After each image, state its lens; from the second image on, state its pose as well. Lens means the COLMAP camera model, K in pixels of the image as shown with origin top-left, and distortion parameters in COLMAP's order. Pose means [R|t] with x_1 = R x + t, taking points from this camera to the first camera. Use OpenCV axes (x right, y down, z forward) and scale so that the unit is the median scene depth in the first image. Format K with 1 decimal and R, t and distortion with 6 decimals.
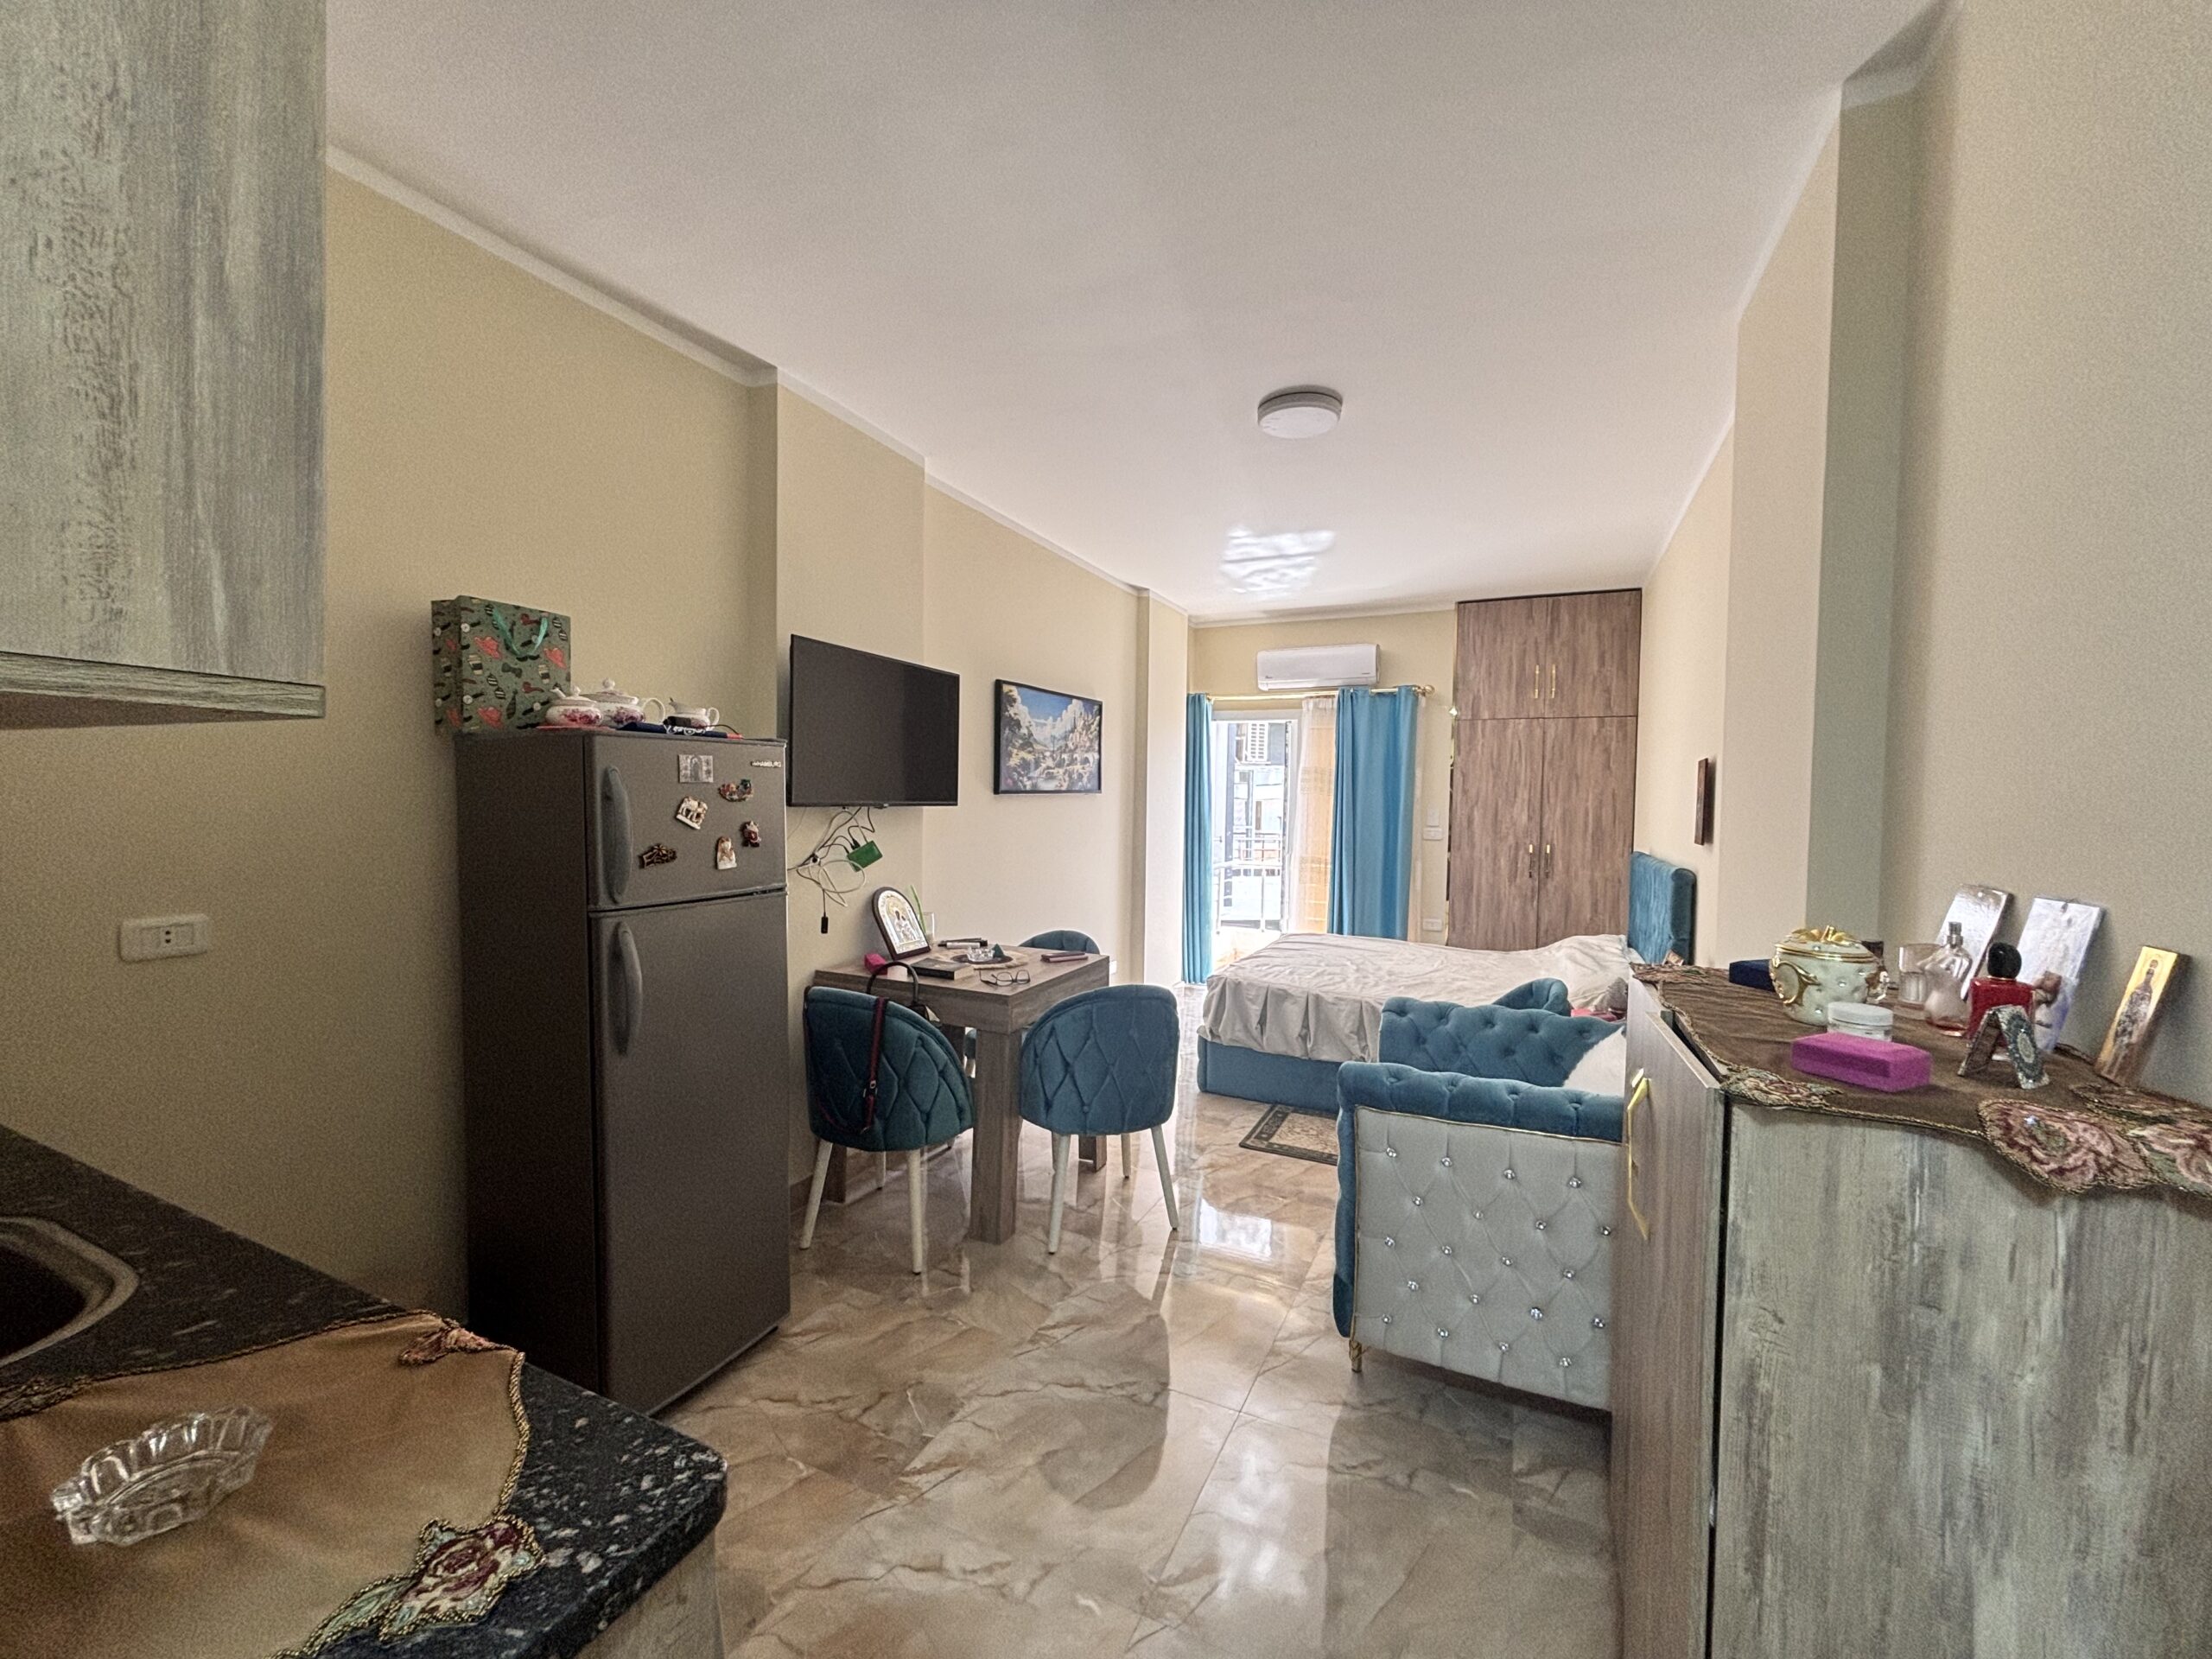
lens RADIAL K [[881.5, 0, 1106.0], [0, 881.5, 829.5], [0, 0, 1]] dist [0.013775, -0.007553]
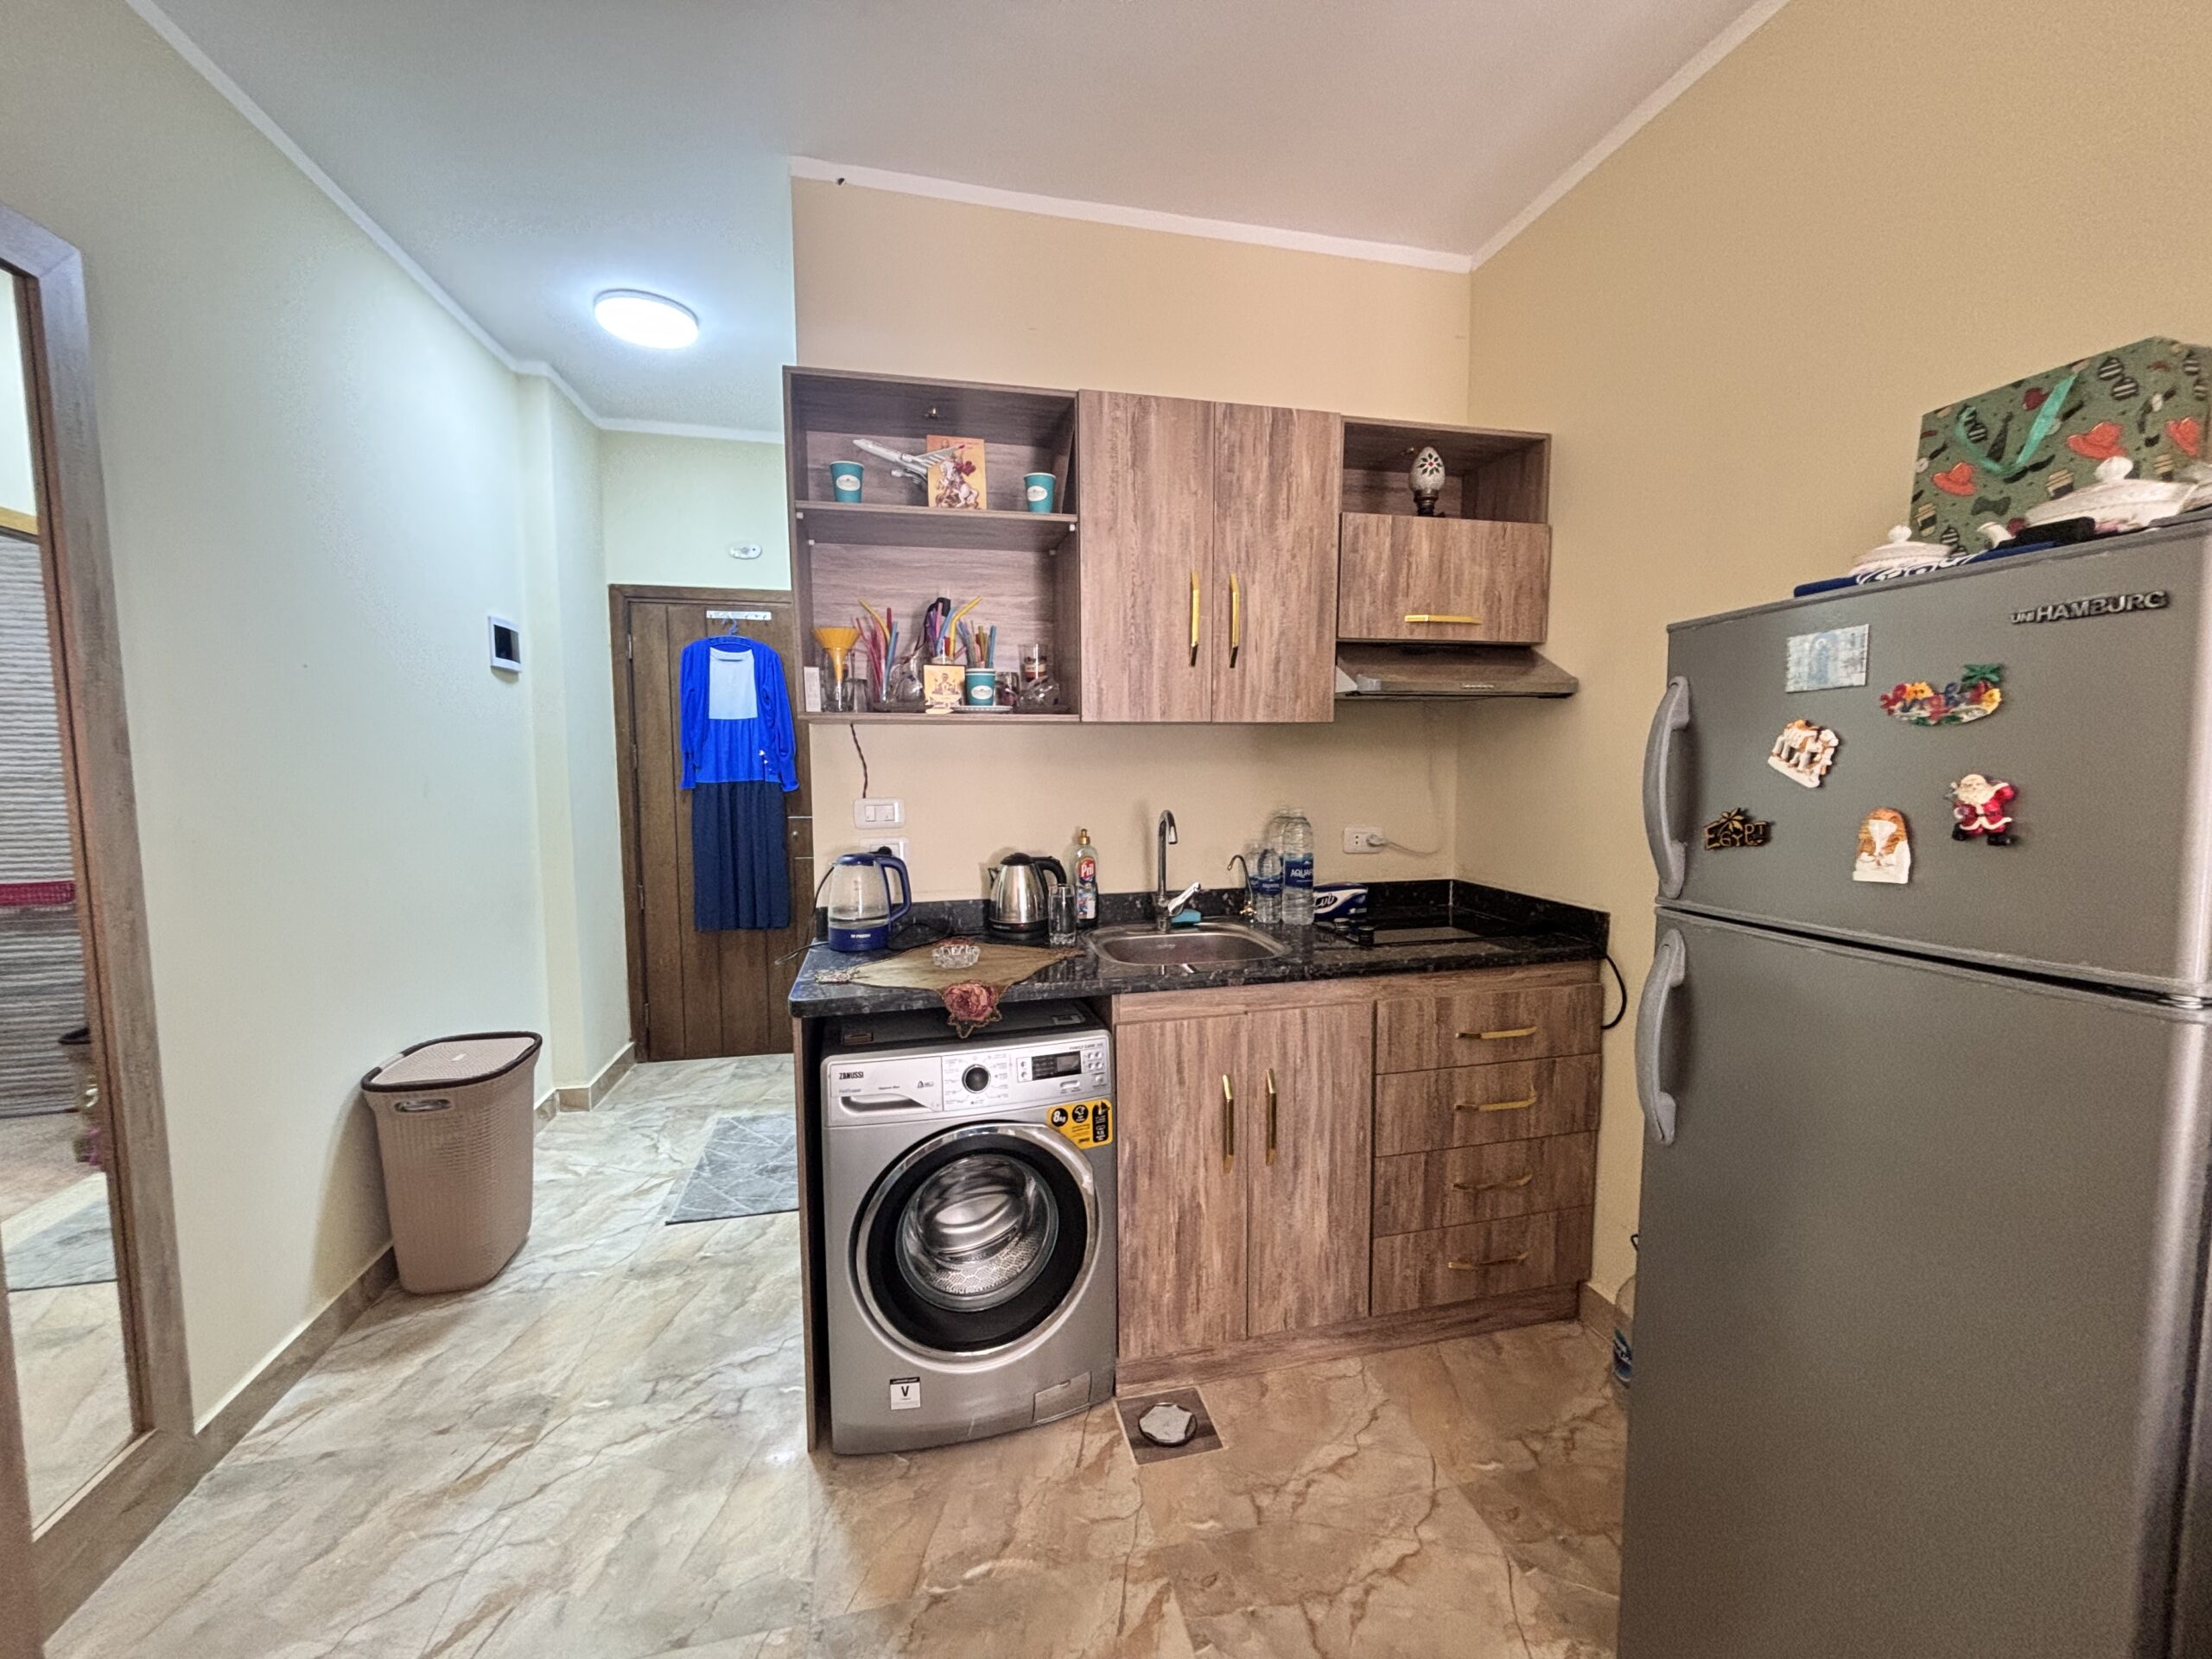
lens RADIAL K [[881.5, 0, 1106.0], [0, 881.5, 829.5], [0, 0, 1]] dist [0.013775, -0.007553]
pose [[-0.787059, 0.049306, -0.614904, 0.146730], [-0.013172, 0.995230, 0.096663, -0.018607], [0.616737, 0.084179, -0.782655, 1.112093]]
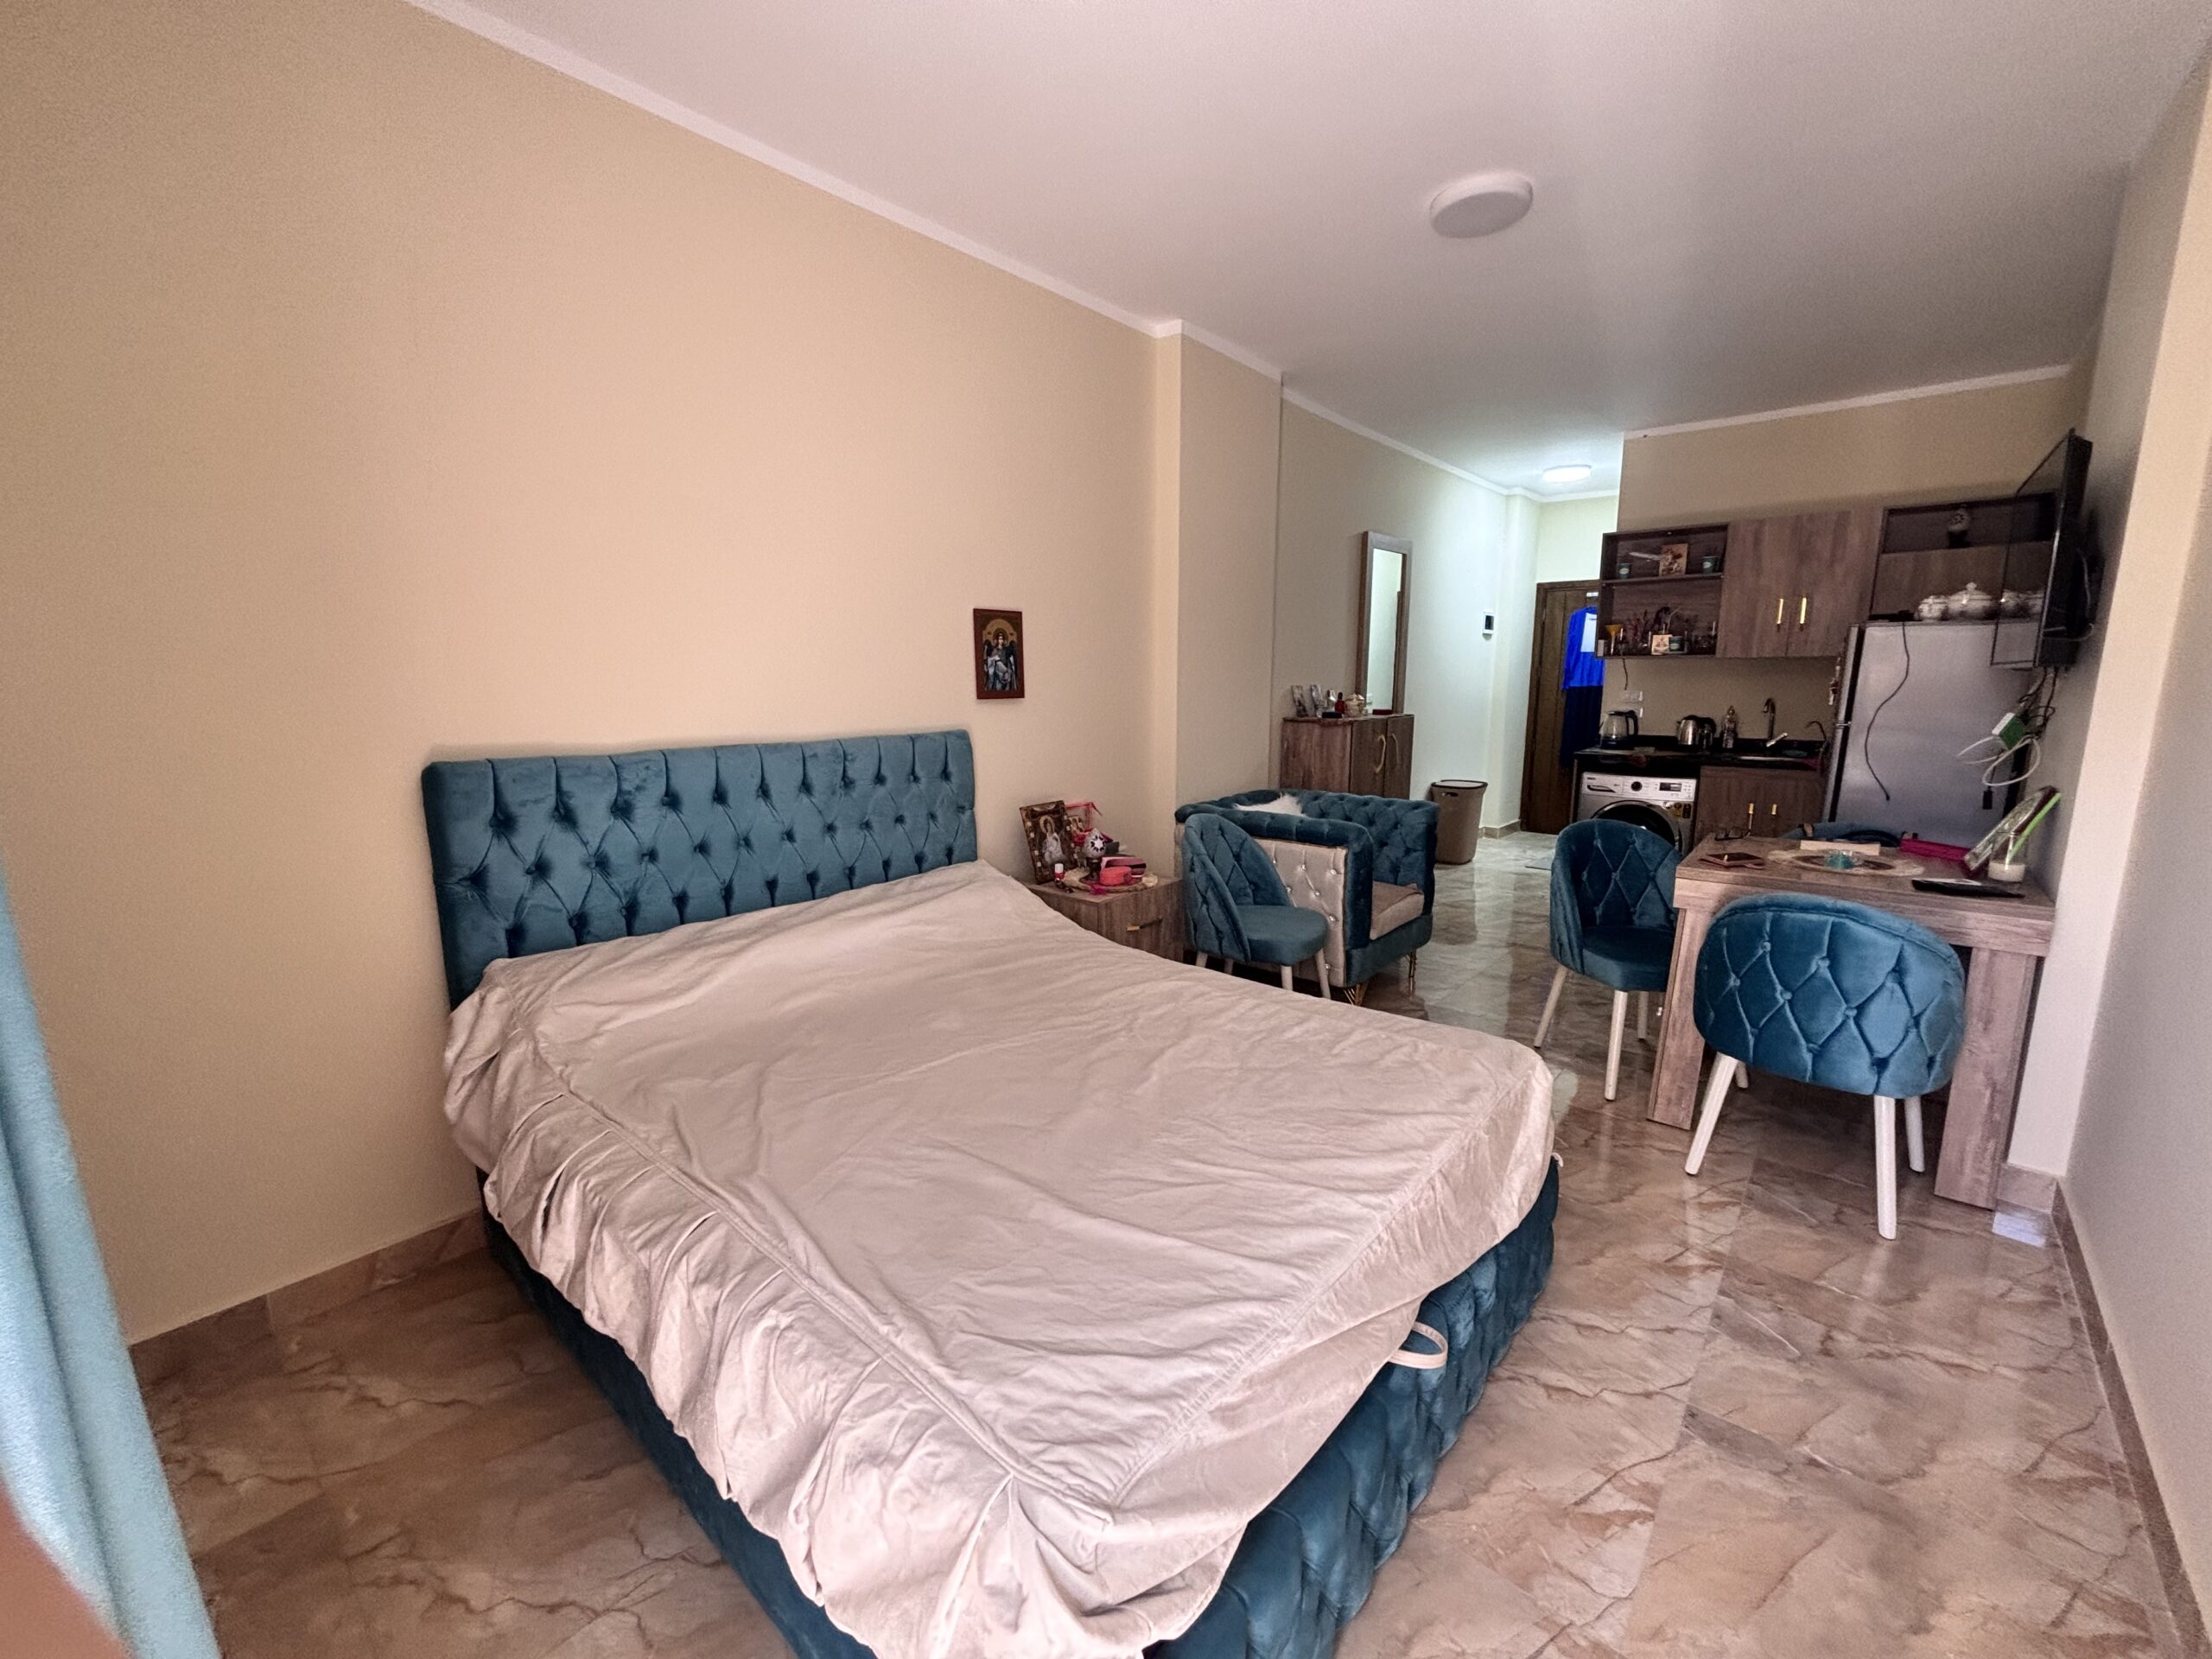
lens RADIAL K [[865.5, 0, 1116.8], [0, 865.5, 828.3], [0, 0, 1]] dist [-0.001135, -0.019490]
pose [[-0.961043, -0.043388, 0.272971, 0.300086], [0.011062, 0.980773, 0.194838, -0.040620], [-0.276176, 0.190267, -0.942085, 2.066397]]
